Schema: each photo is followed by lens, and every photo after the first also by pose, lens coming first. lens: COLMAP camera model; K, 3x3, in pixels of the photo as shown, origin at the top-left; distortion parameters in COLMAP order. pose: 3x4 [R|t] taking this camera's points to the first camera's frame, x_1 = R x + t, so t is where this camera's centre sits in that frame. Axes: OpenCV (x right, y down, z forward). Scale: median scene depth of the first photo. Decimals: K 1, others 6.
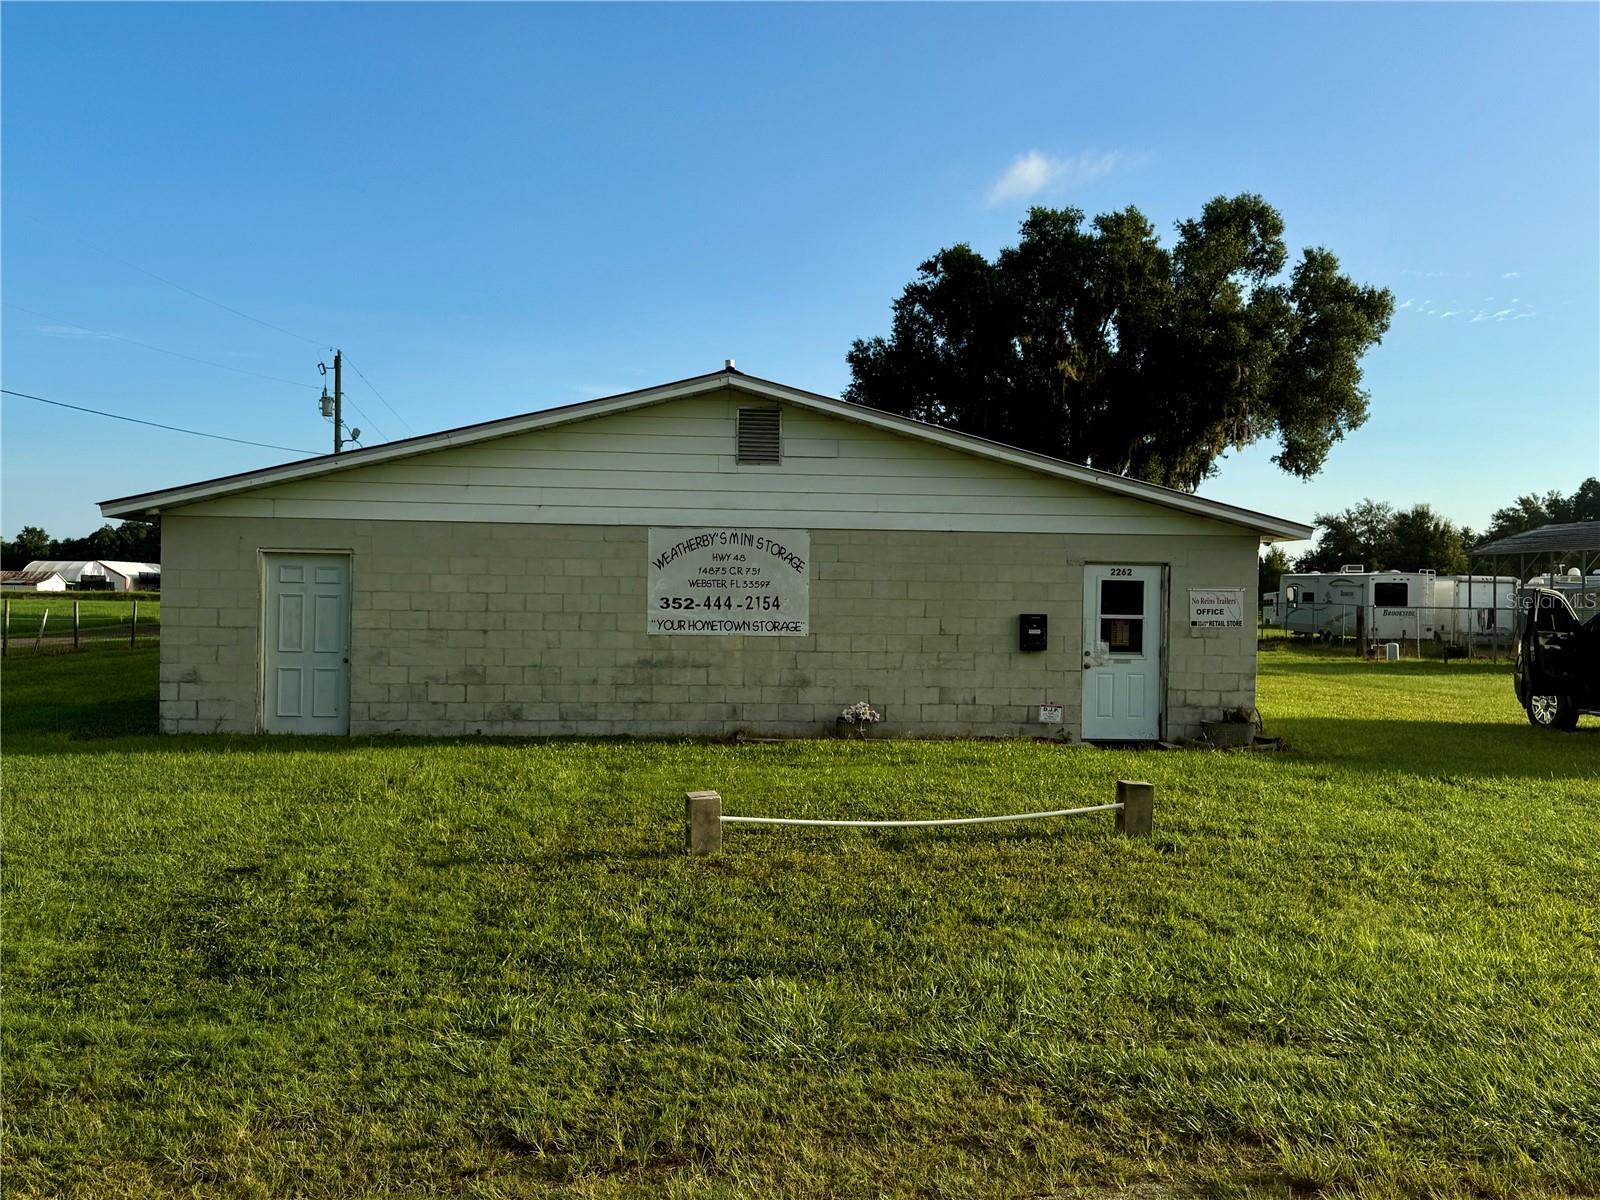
lens RADIAL K [[1352.2, 0, 800.0], [0, 1352.2, 600.0], [0, 0, 1]] dist [-0.001333, -0.235283]
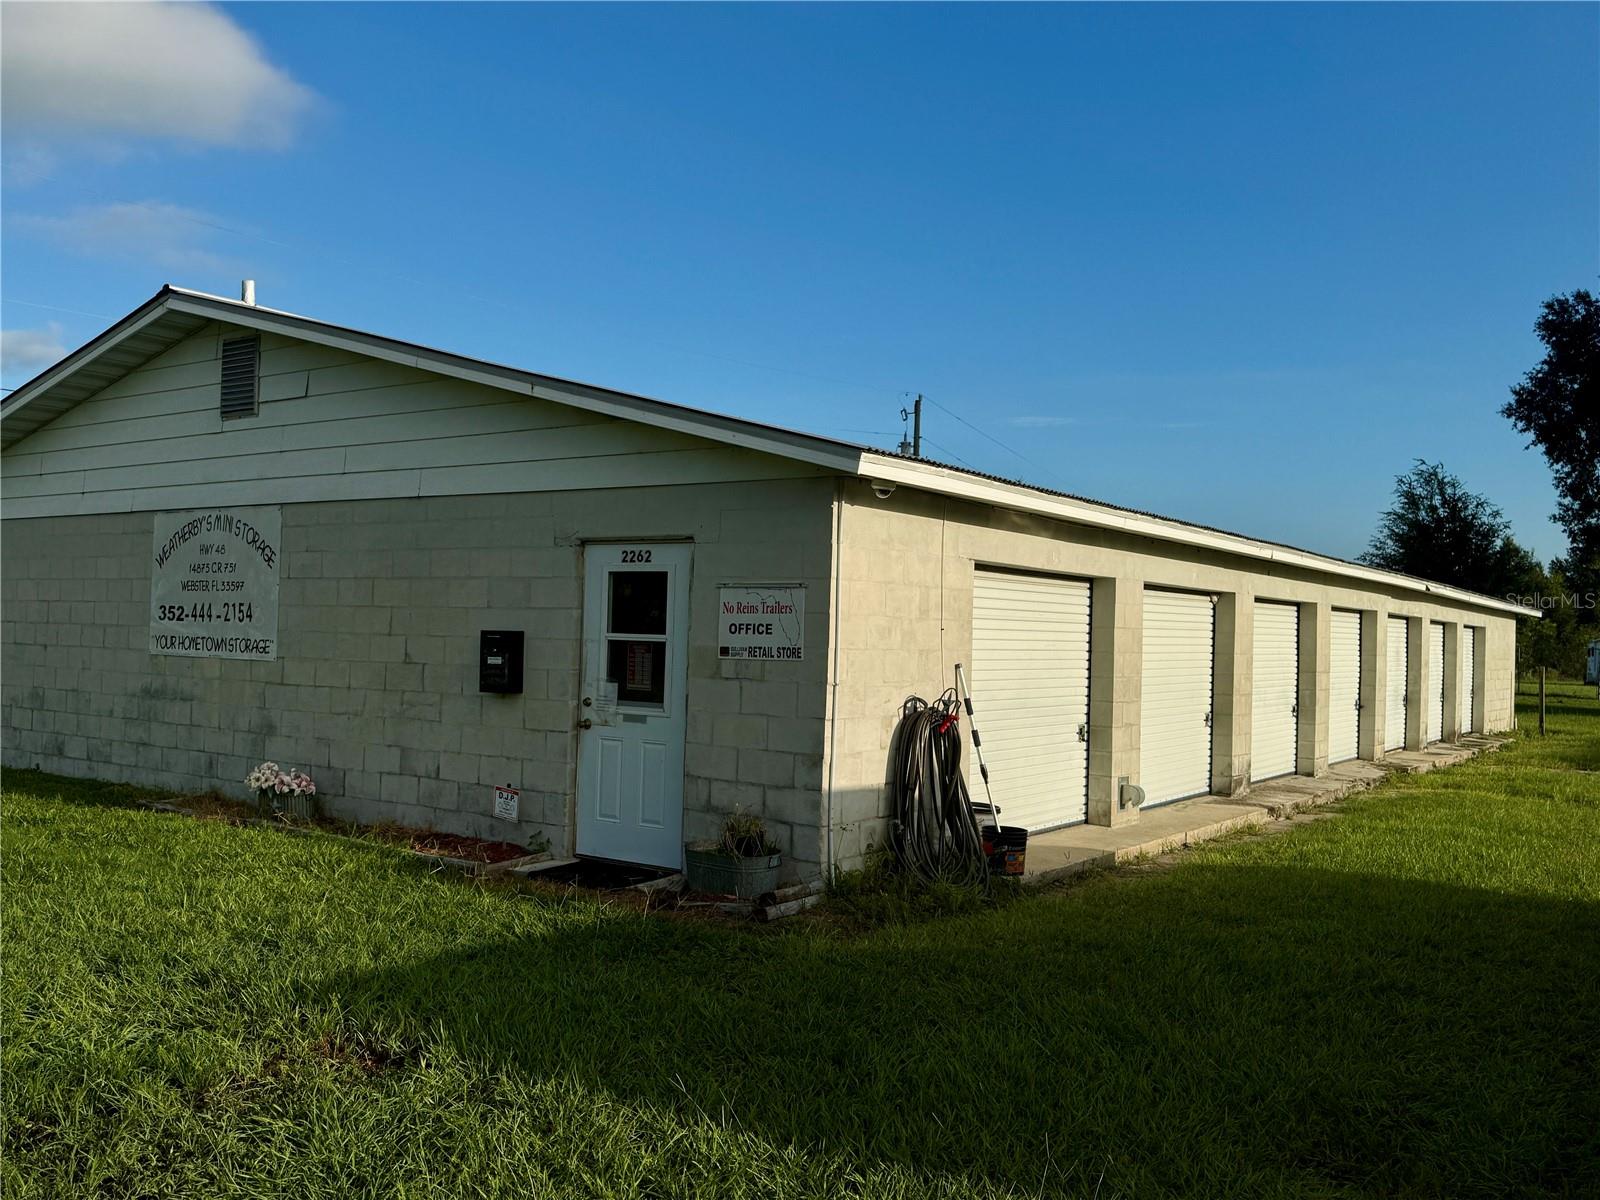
lens RADIAL K [[1352.2, 0, 800.0], [0, 1352.2, 600.0], [0, 0, 1]] dist [-0.001333, -0.235283]
pose [[0.826776, -0.006416, -0.562494, 0.607532], [-0.017884, 0.999130, -0.037684, 0.016802], [0.562246, 0.041216, 0.825942, 0.587038]]
